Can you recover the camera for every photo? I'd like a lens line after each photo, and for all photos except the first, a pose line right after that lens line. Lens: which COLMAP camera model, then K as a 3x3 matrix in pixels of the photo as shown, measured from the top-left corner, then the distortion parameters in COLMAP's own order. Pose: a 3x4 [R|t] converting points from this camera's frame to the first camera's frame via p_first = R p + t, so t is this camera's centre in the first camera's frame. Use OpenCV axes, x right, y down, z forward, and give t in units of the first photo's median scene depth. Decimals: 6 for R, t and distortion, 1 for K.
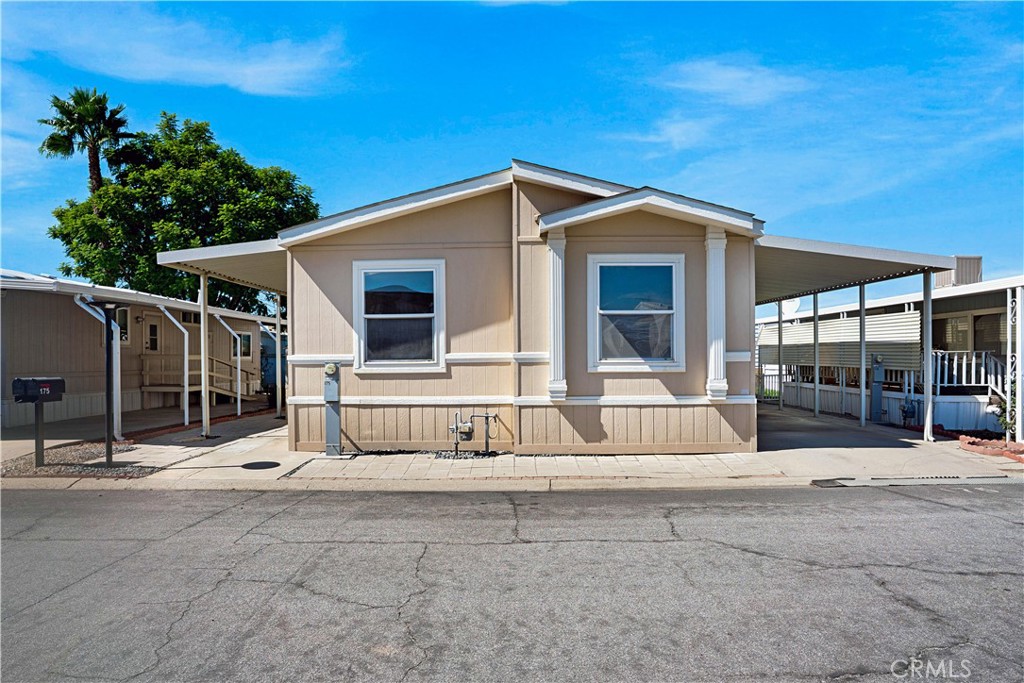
lens RADIAL K [[625.0, 0, 518.1], [0, 625.0, 355.4], [0, 0, 1]] dist [-0.050268, 0.004279]
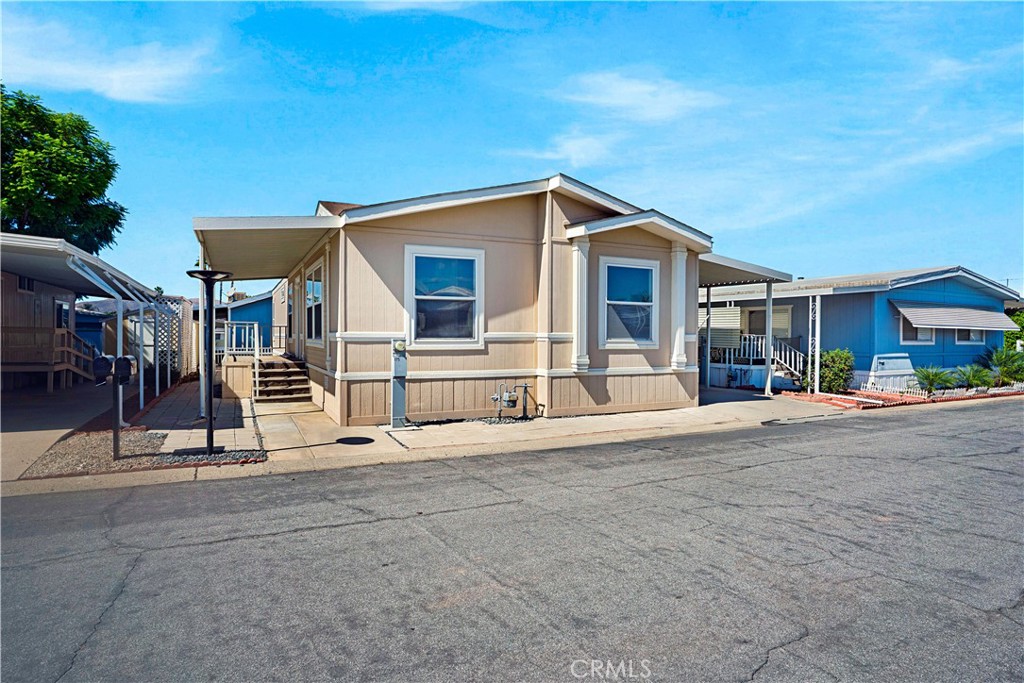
lens RADIAL K [[580.2, 0, 510.2], [0, 580.2, 331.6], [0, 0, 1]] dist [-0.046848, 0.000746]
pose [[0.890729, 0.014454, 0.454304, -0.570389], [-0.013362, 0.999895, -0.005614, 0.000361], [-0.454338, -0.001070, 0.890829, 0.036209]]
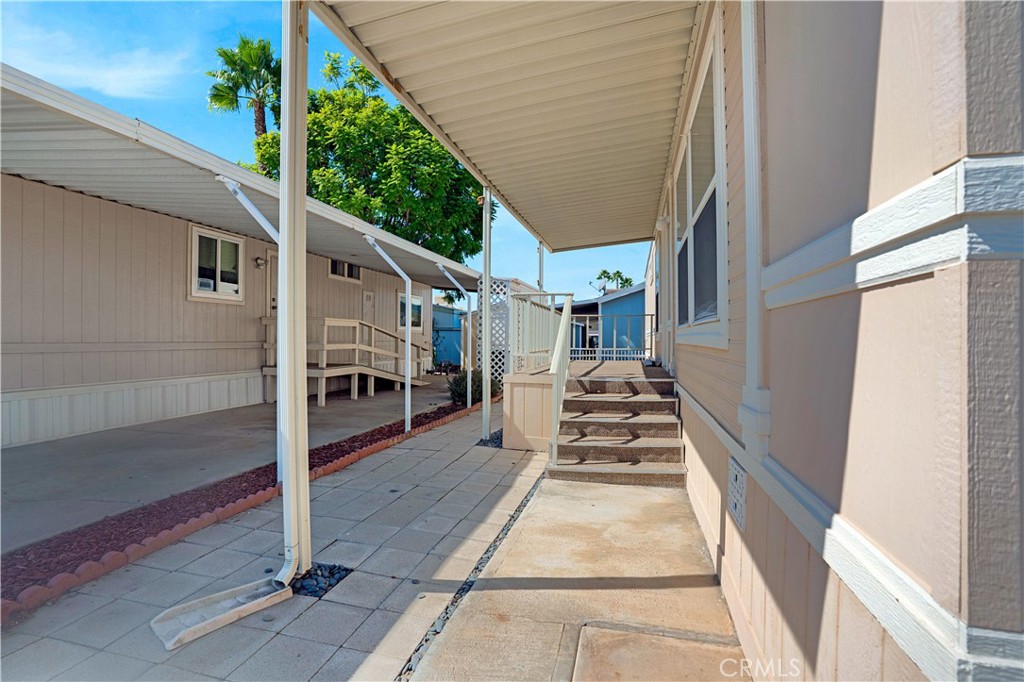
lens RADIAL K [[505.1, 0, 513.0], [0, 505.1, 334.6], [0, 0, 1]] dist [-0.036369, 0.000166]
pose [[0.976771, 0.010398, -0.214031, -0.429329], [-0.010770, 0.999942, -0.000571, 0.025139], [0.214013, 0.002863, 0.976827, 0.945404]]
